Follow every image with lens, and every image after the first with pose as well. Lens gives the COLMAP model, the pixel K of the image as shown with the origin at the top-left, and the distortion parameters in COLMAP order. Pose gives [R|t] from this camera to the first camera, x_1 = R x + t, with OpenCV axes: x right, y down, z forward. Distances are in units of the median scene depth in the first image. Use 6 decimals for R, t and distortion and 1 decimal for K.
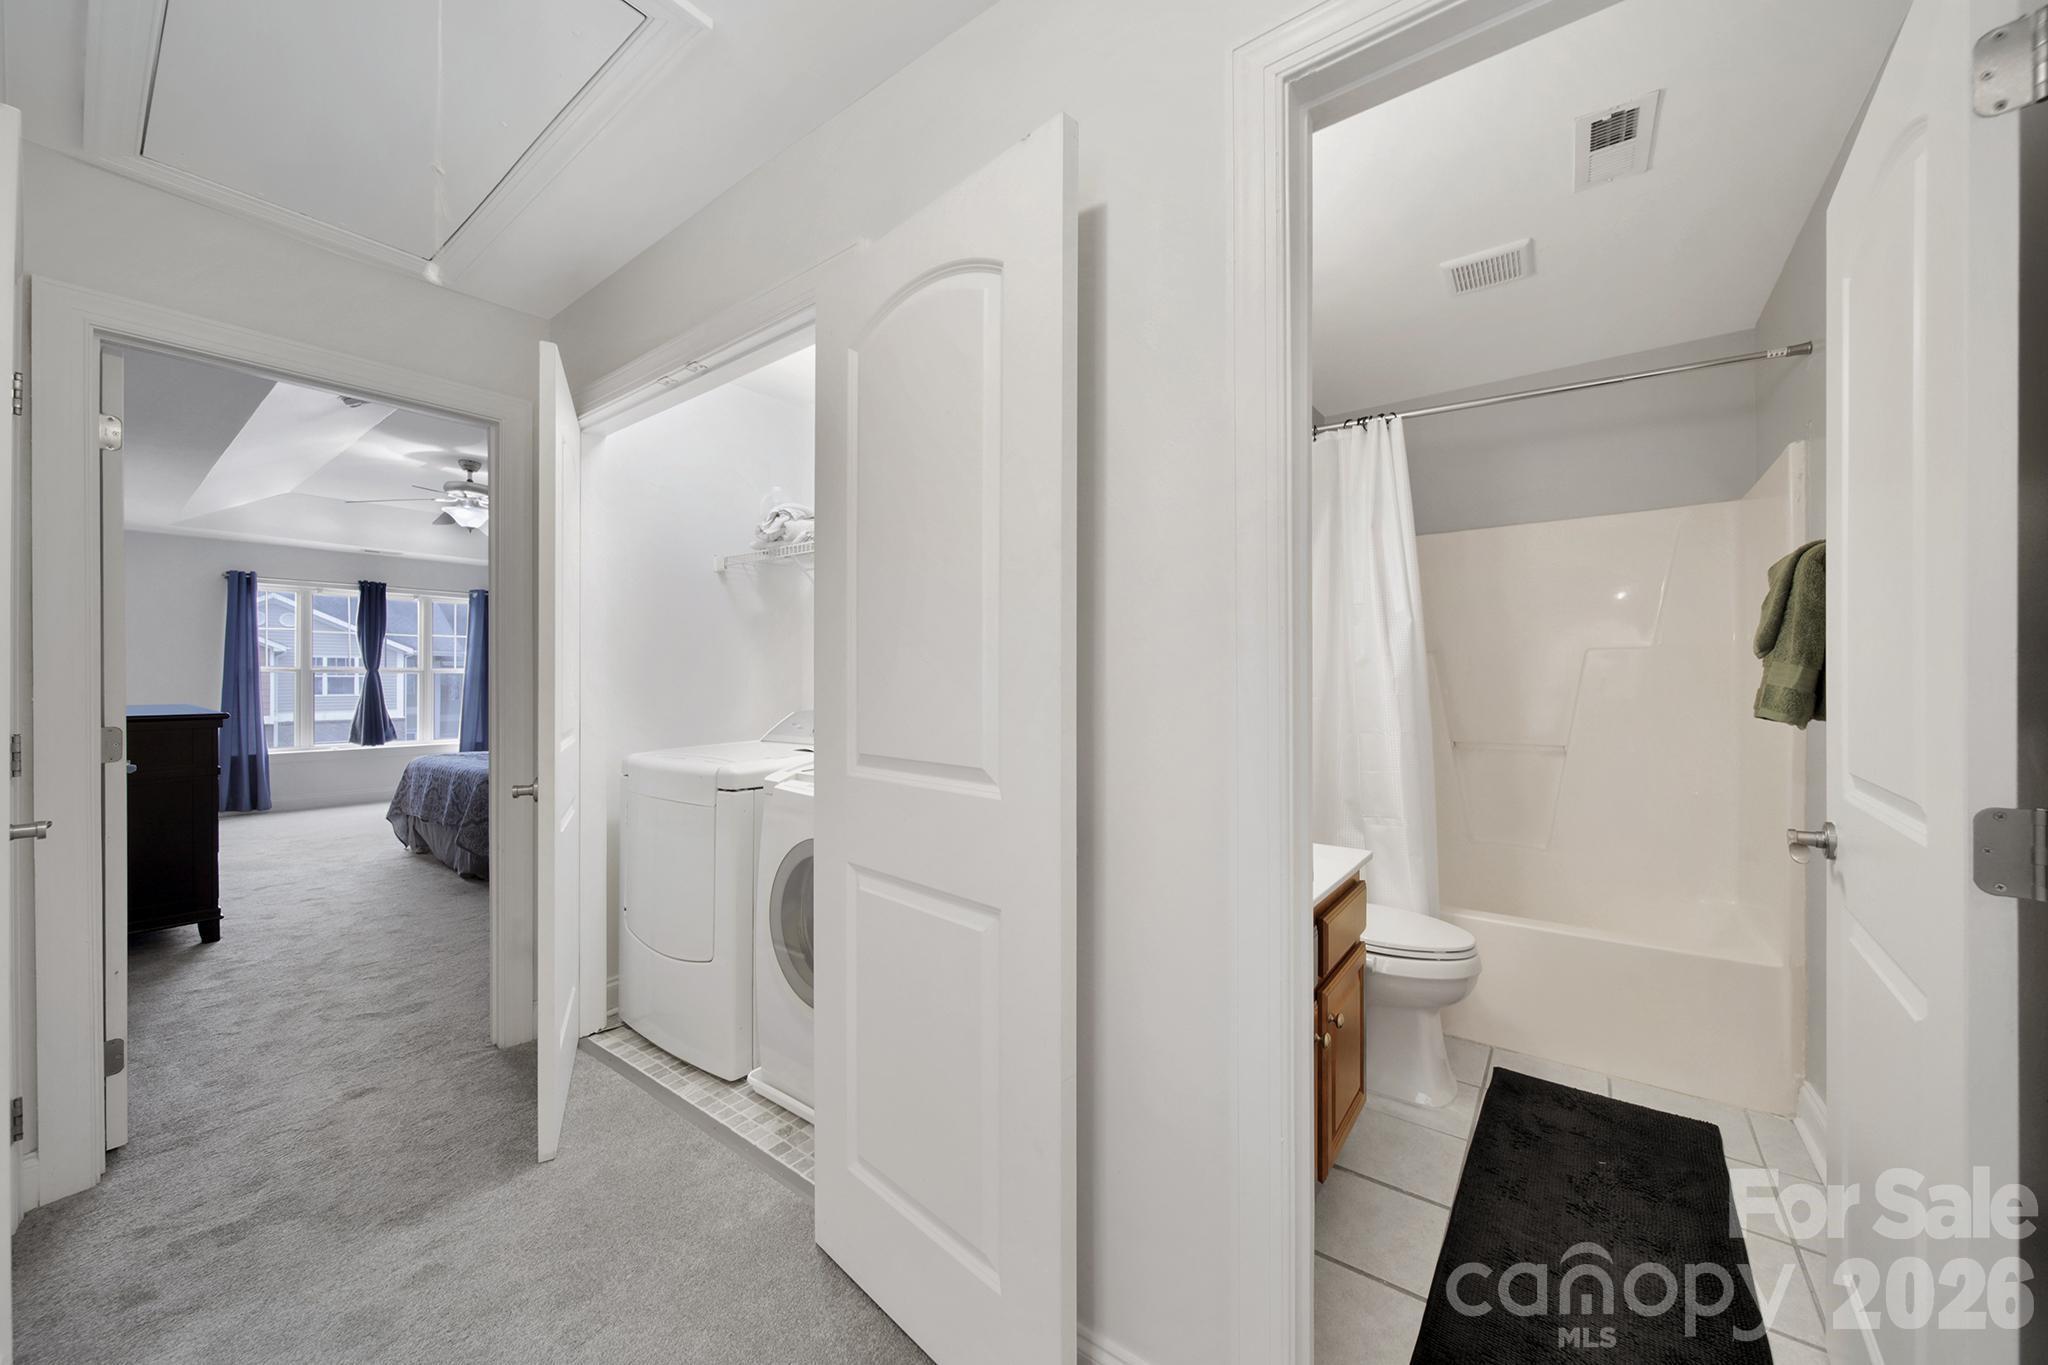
lens RADIAL K [[727.1, 0, 1064.2], [0, 727.1, 672.3], [0, 0, 1]] dist [-0.001172, -0.000336]
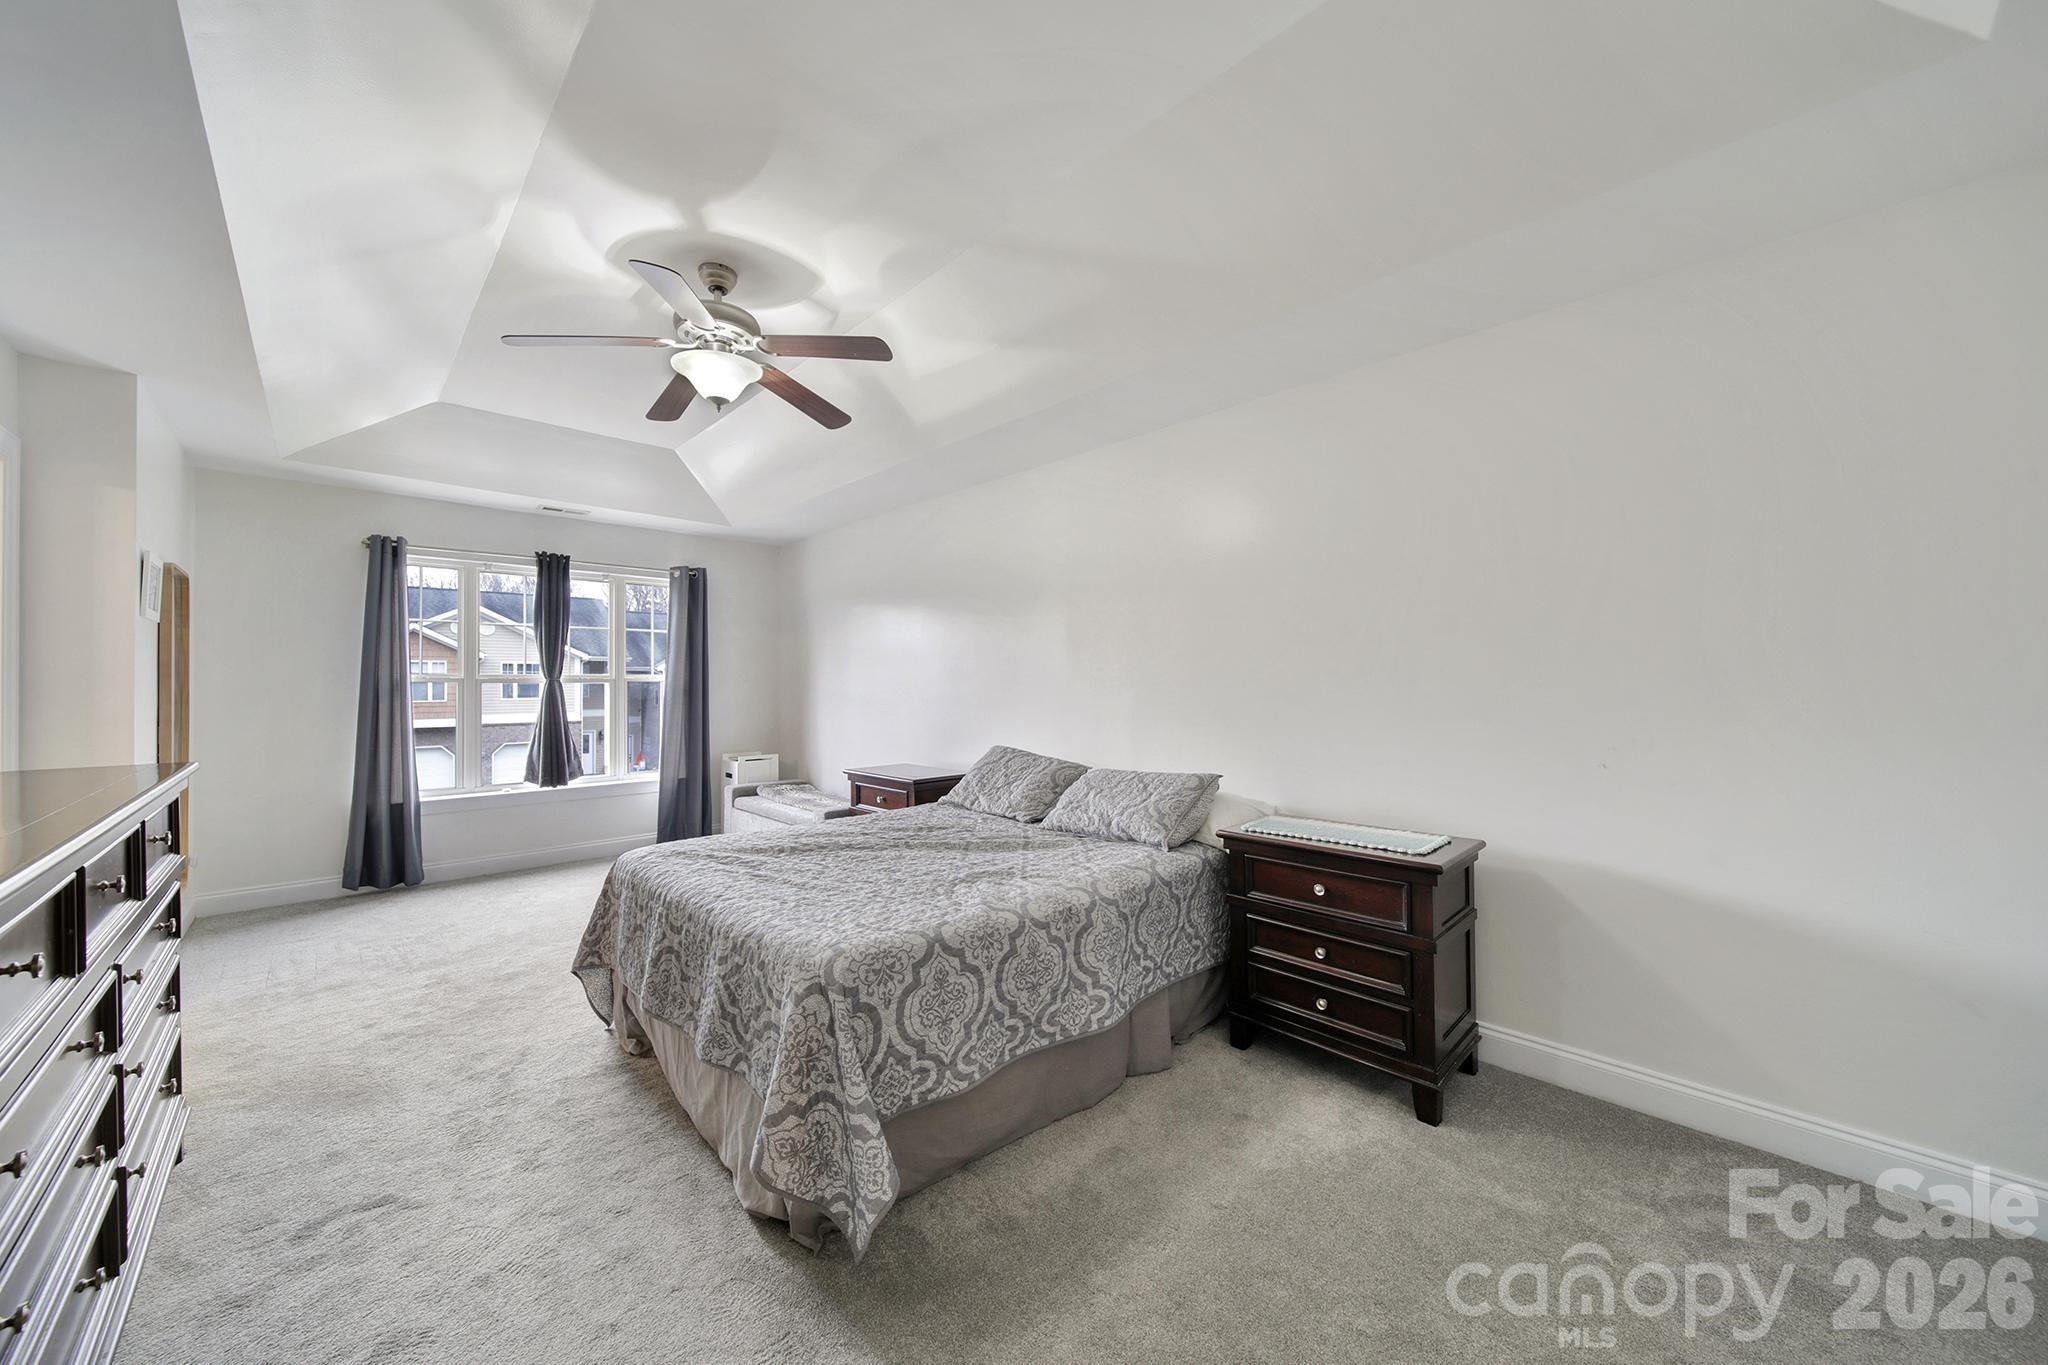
lens RADIAL K [[726.9, 0, 1028.2], [0, 726.9, 676.1], [0, 0, 1]] dist [0.021560, -0.000039]
pose [[0.982286, -0.002381, -0.187371, -0.368375], [0.002535, 0.999997, 0.000581, -0.004192], [0.187369, -0.001046, 0.982289, 0.389173]]
